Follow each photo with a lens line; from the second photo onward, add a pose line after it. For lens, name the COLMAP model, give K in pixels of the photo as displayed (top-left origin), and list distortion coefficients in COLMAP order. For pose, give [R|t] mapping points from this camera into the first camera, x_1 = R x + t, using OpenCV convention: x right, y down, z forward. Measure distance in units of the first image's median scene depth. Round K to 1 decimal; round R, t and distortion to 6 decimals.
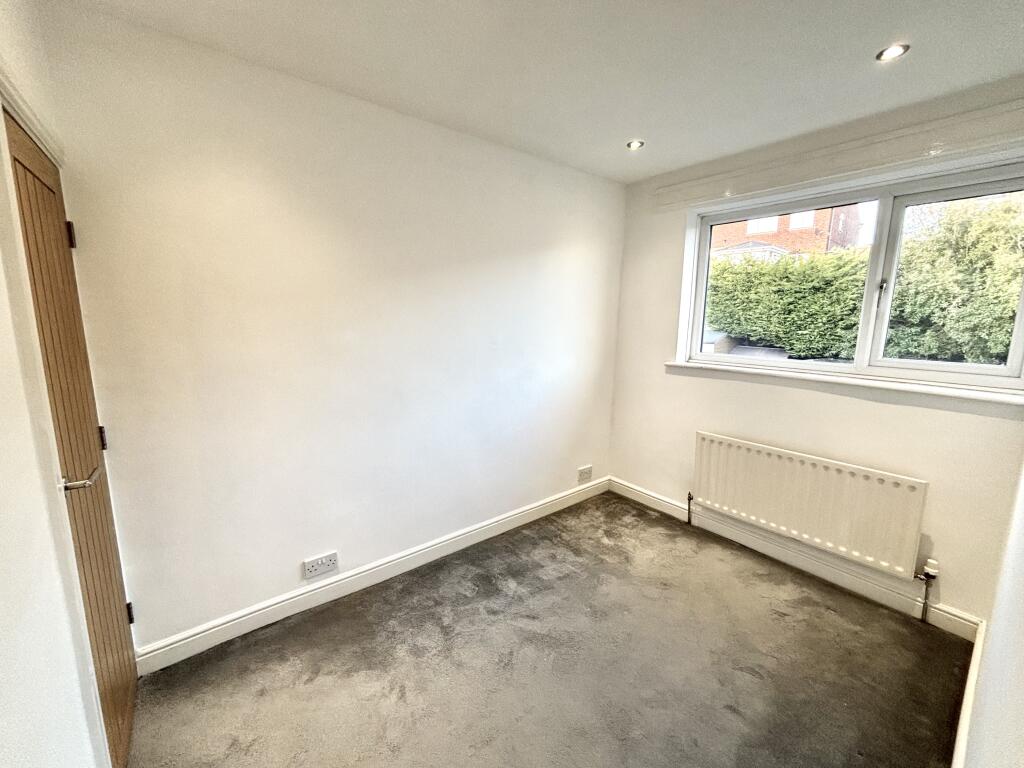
lens RADIAL K [[415.7, 0, 514.3], [0, 415.7, 379.2], [0, 0, 1]] dist [-0.003113, 0.000227]
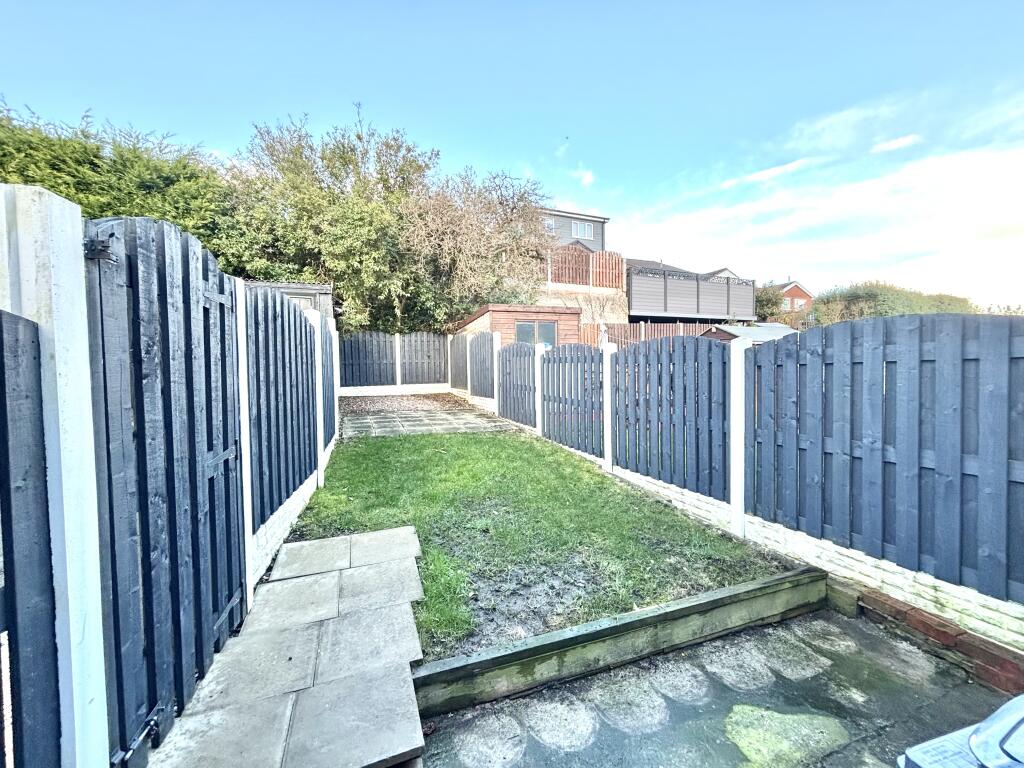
lens RADIAL K [[415.7, 0, 515.0], [0, 415.7, 383.5], [0, 0, 1]] dist [-0.003113, 0.000227]
pose [[0.289243, -0.038856, 0.956467, 0.309877], [0.171146, 0.985176, -0.011734, 0.179963], [-0.941832, 0.167089, 0.291606, 0.387778]]
